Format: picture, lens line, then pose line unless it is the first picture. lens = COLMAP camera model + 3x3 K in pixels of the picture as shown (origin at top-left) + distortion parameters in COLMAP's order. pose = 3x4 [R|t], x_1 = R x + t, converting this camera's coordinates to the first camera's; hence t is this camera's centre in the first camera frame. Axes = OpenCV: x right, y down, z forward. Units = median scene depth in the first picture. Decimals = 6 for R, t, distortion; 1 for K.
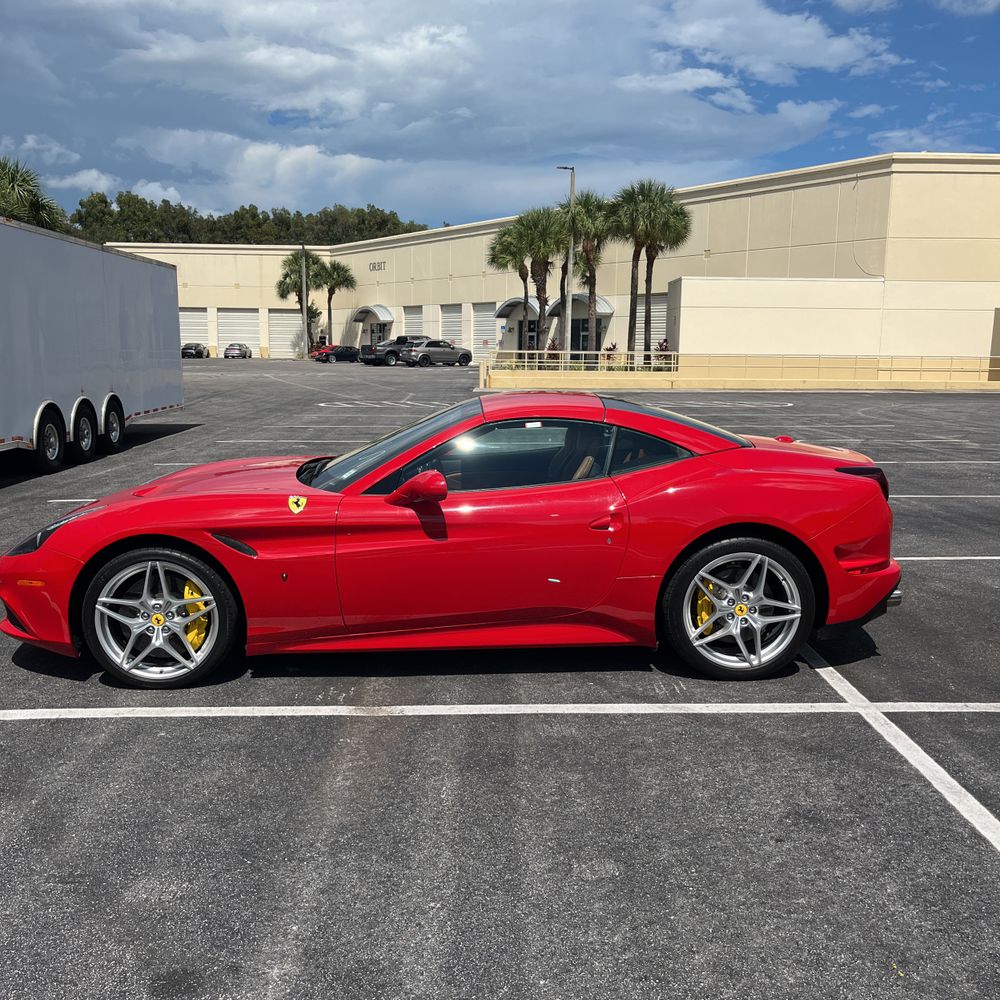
lens RADIAL K [[1017.5, 0, 502.2], [0, 1017.5, 493.1], [0, 0, 1]] dist [0.014398, 0.000000]
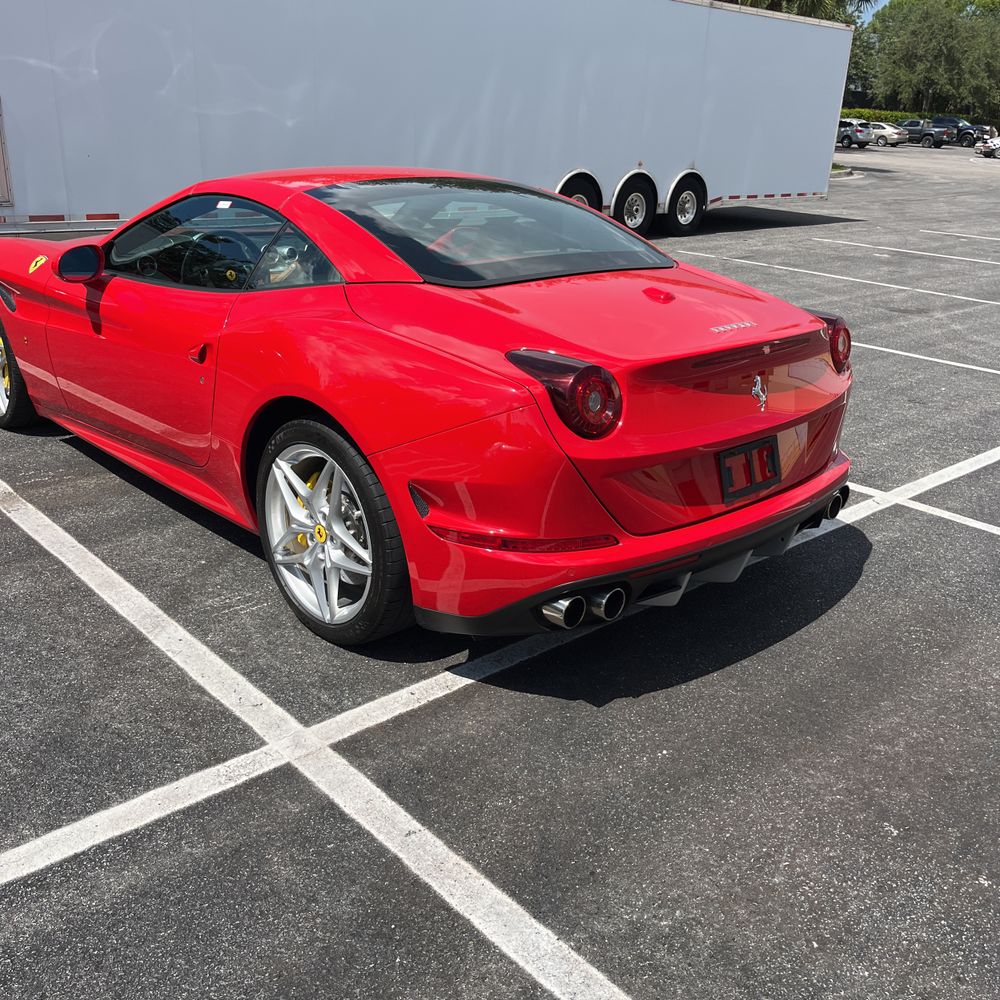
lens RADIAL K [[1017.5, 0, 508.3], [0, 1017.5, 500.3], [0, 0, 1]] dist [0.014398, 0.000000]
pose [[0.669813, 0.299660, -0.679378, 0.085284], [-0.157479, 0.951466, 0.264411, -0.010667], [0.725638, -0.070118, 0.684494, 0.074593]]
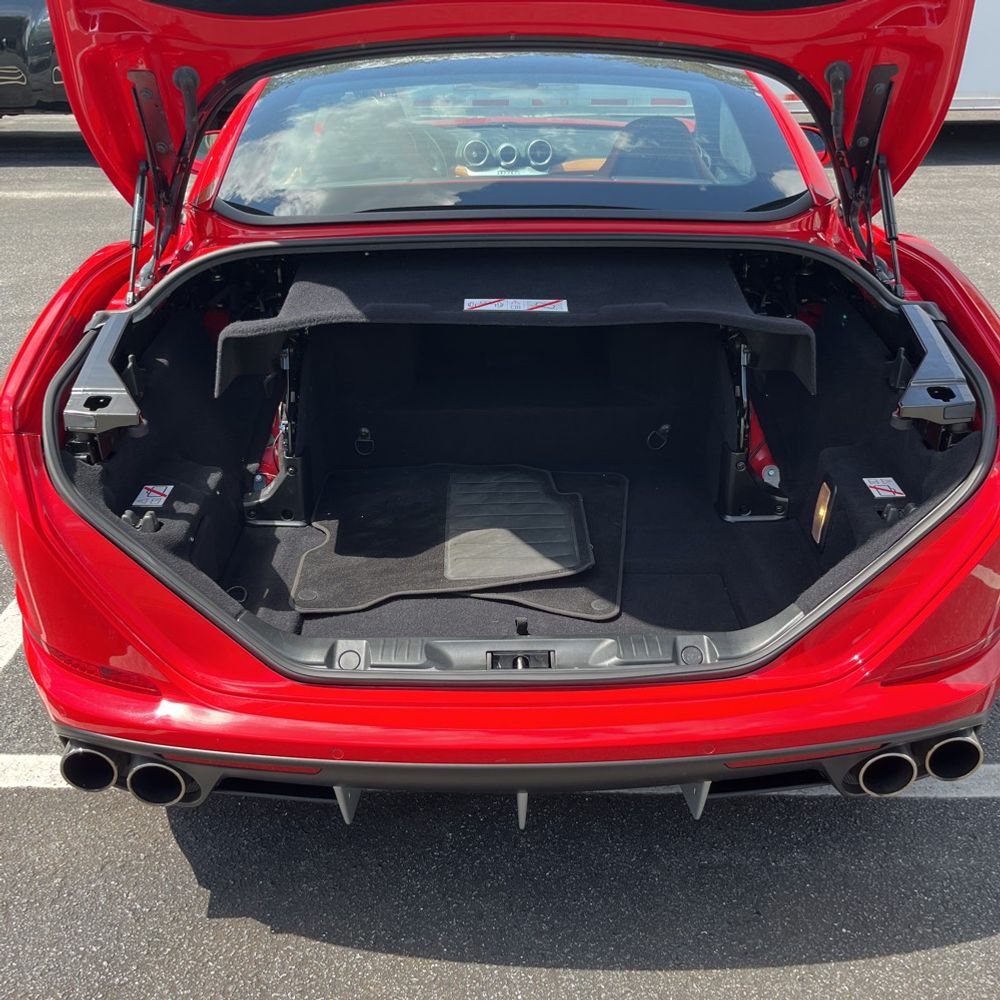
lens RADIAL K [[1017.5, 0, 499.7], [0, 1017.5, 501.7], [0, 0, 1]] dist [0.014398, 0.000000]
pose [[-0.034847, 0.473168, -0.880283, 0.076615], [-0.134597, 0.870571, 0.473276, -0.018098], [0.990287, 0.134976, 0.033351, 0.133871]]
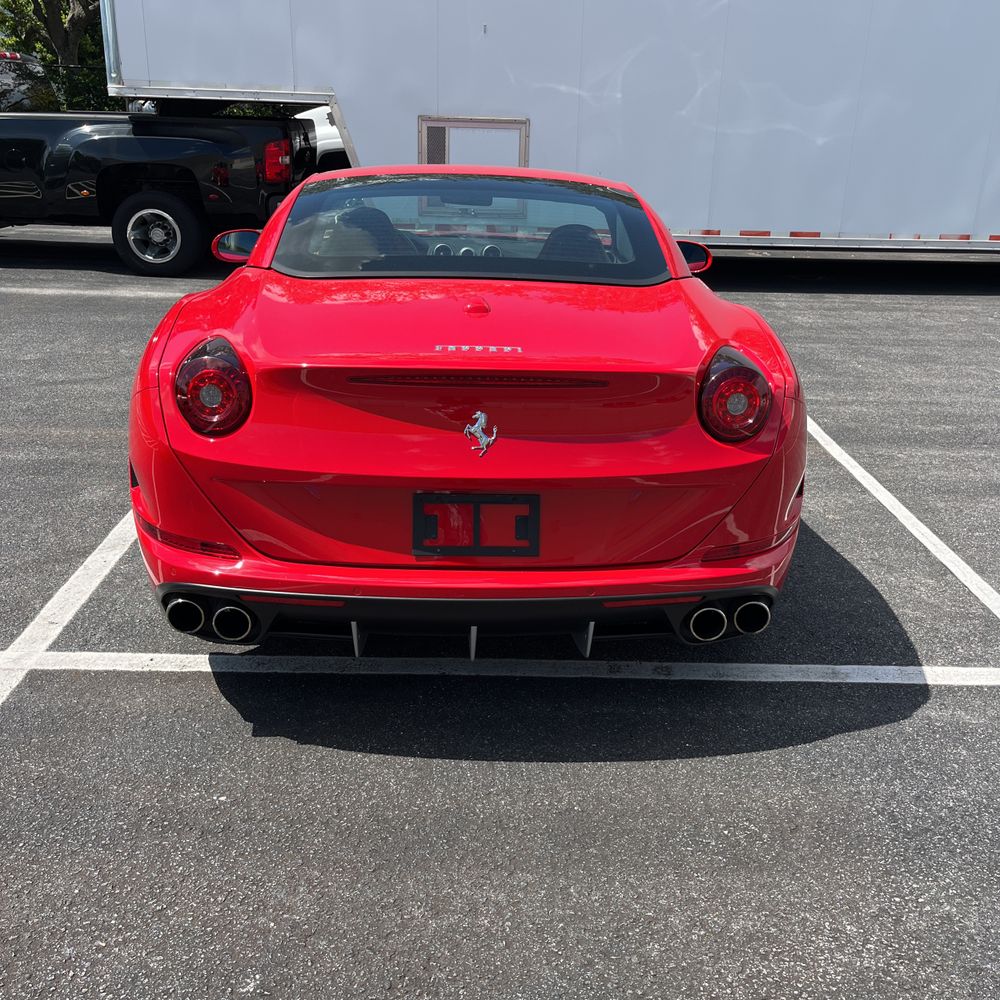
lens RADIAL K [[1017.5, 0, 505.5], [0, 1017.5, 507.0], [0, 0, 1]] dist [0.014398, 0.000000]
pose [[0.009237, 0.366863, -0.930229, 0.100615], [-0.171850, 0.917010, 0.359944, -0.018610], [0.985080, 0.156535, 0.071516, 0.134000]]
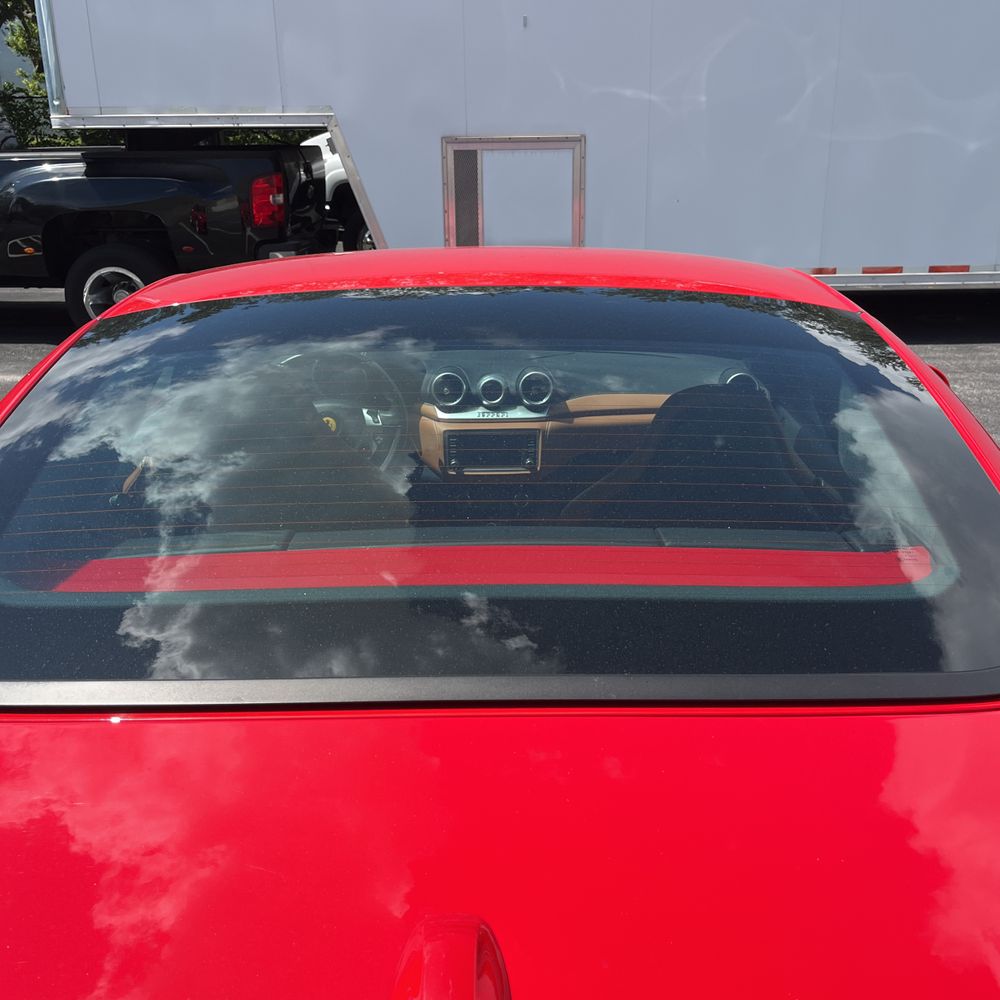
lens RADIAL K [[1017.5, 0, 497.5], [0, 1017.5, 503.4], [0, 0, 1]] dist [0.014398, 0.000000]
pose [[-0.040833, 0.353773, -0.934440, 0.046290], [-0.131289, 0.925211, 0.356016, -0.018829], [0.990503, 0.137219, 0.008667, 0.134244]]
